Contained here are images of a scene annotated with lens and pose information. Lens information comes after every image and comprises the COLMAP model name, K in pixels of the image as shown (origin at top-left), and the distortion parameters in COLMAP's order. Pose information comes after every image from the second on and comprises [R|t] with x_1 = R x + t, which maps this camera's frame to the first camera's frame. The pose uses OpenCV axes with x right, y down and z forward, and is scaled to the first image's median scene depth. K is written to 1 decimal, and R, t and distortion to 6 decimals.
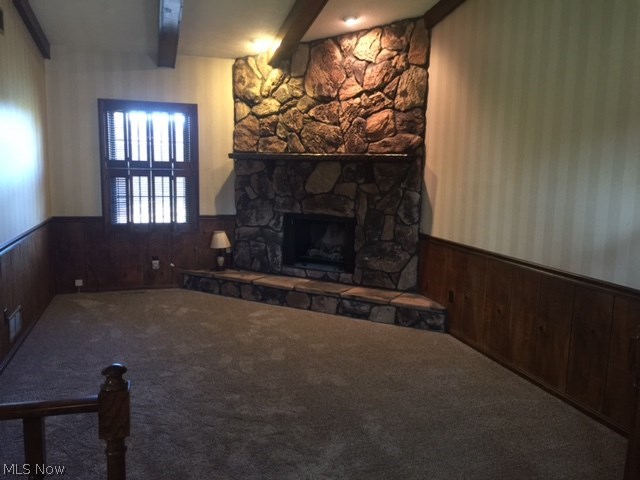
lens RADIAL K [[543.5, 0, 318.0], [0, 543.5, 238.9], [0, 0, 1]] dist [0.081460, -0.116056]
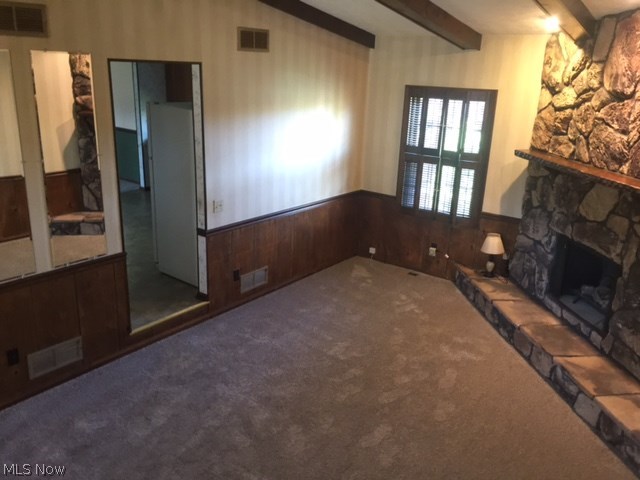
lens RADIAL K [[543.5, 0, 319.1], [0, 543.5, 240.5], [0, 0, 1]] dist [0.081460, -0.116056]
pose [[0.598682, 0.245376, -0.762477, 0.354158], [-0.139434, 0.969314, 0.202458, -0.153792], [0.788757, -0.014892, 0.614524, 0.227351]]
